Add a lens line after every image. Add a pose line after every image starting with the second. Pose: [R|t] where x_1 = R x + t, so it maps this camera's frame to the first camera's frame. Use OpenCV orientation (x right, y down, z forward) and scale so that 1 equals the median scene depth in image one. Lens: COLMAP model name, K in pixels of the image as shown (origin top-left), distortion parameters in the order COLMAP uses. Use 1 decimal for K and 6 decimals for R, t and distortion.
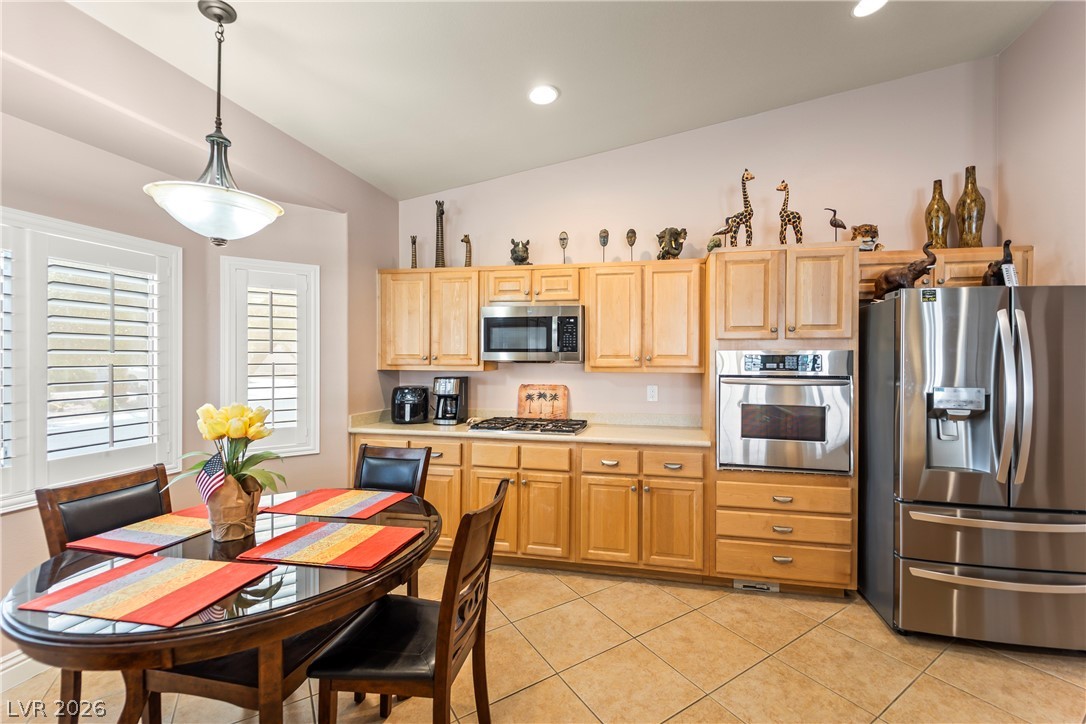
lens RADIAL K [[446.0, 0, 576.0], [0, 446.0, 358.3], [0, 0, 1]] dist [0.010319, -0.001919]
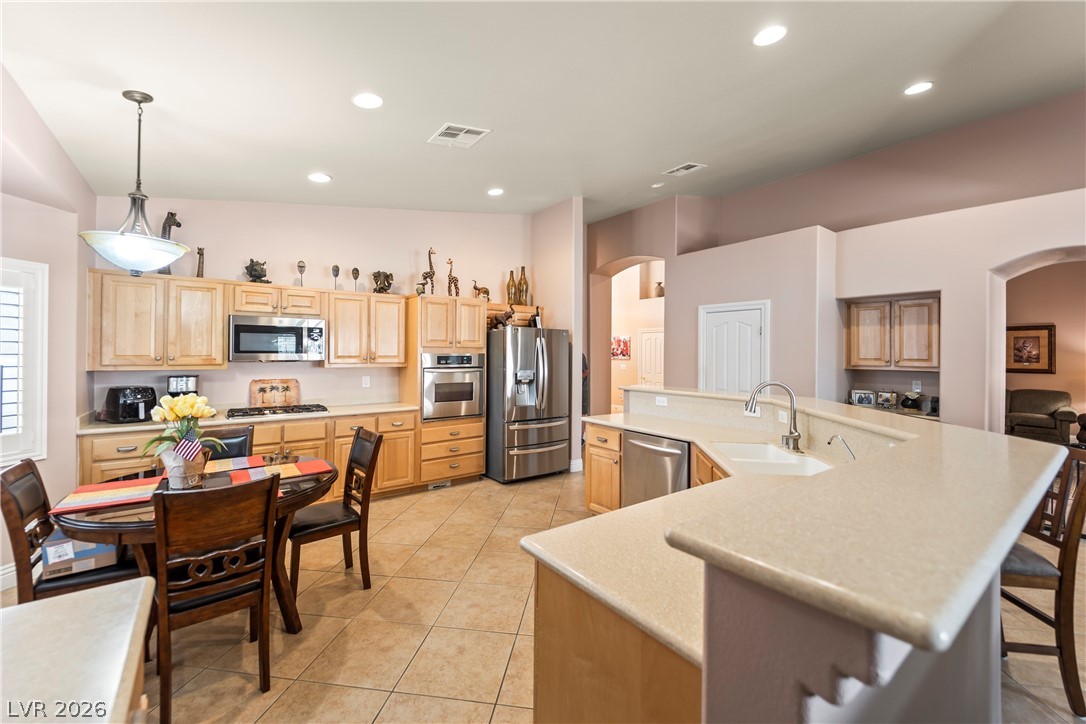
lens RADIAL K [[434.8, 0, 539.3], [0, 434.8, 351.5], [0, 0, 1]] dist [0.021224, -0.010976]
pose [[0.673977, 0.003273, 0.738745, -0.582844], [-0.003790, 0.999992, -0.000972, -0.023638], [-0.738743, -0.002145, 0.673984, -0.440382]]
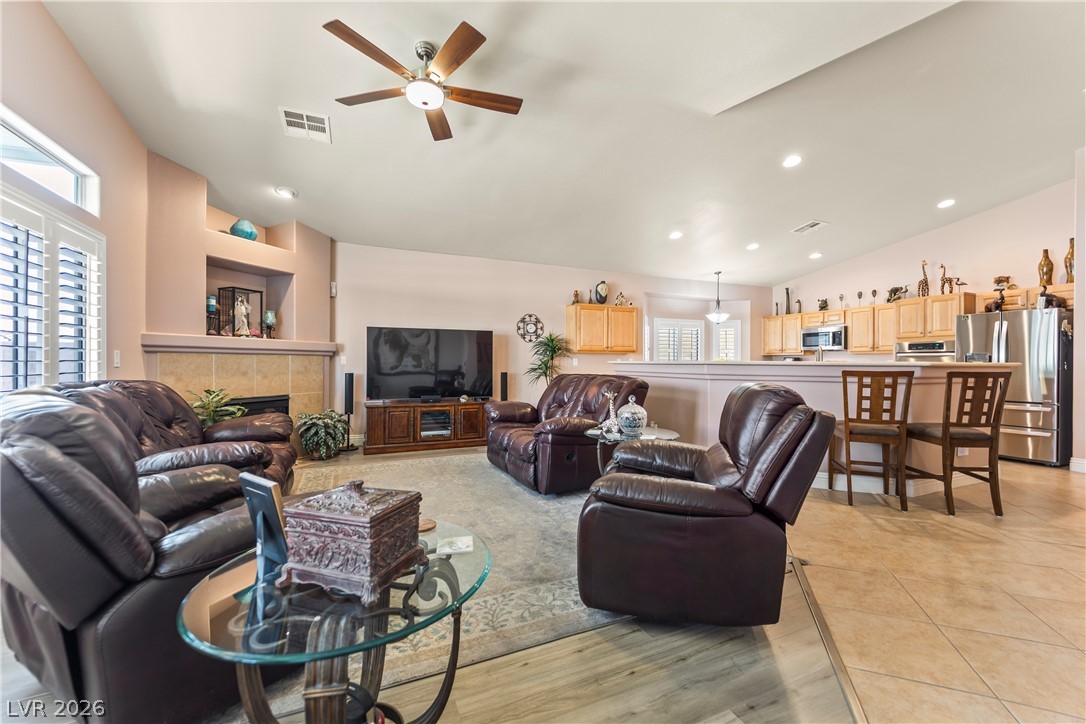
lens RADIAL K [[434.8, 0, 536.6], [0, 434.8, 362.8], [0, 0, 1]] dist [0.021224, -0.010976]
pose [[0.558560, -0.003501, -0.829457, 1.134724], [-0.002378, 0.999980, -0.005822, 0.105425], [0.829460, 0.005225, 0.558541, -1.847157]]
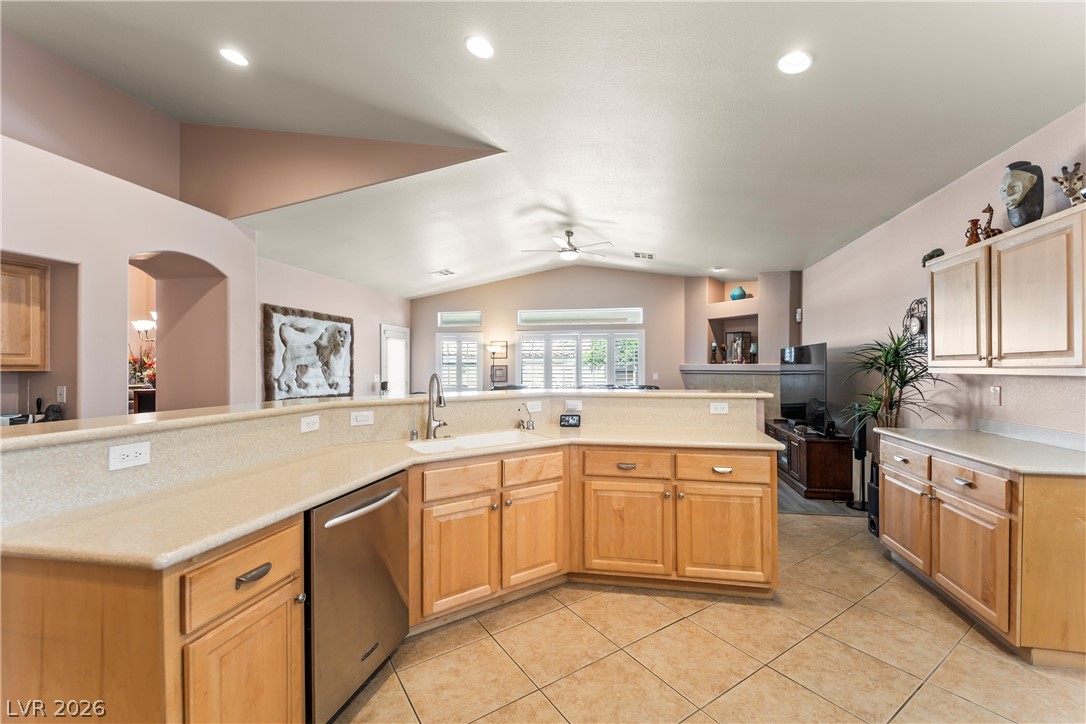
lens RADIAL K [[434.8, 0, 569.1], [0, 434.8, 366.6], [0, 0, 1]] dist [0.021224, -0.010976]
pose [[-0.999801, -0.004226, -0.019499, 0.170043], [-0.004262, 0.999989, 0.001823, 0.020549], [0.019491, 0.001906, -0.999808, 0.703734]]
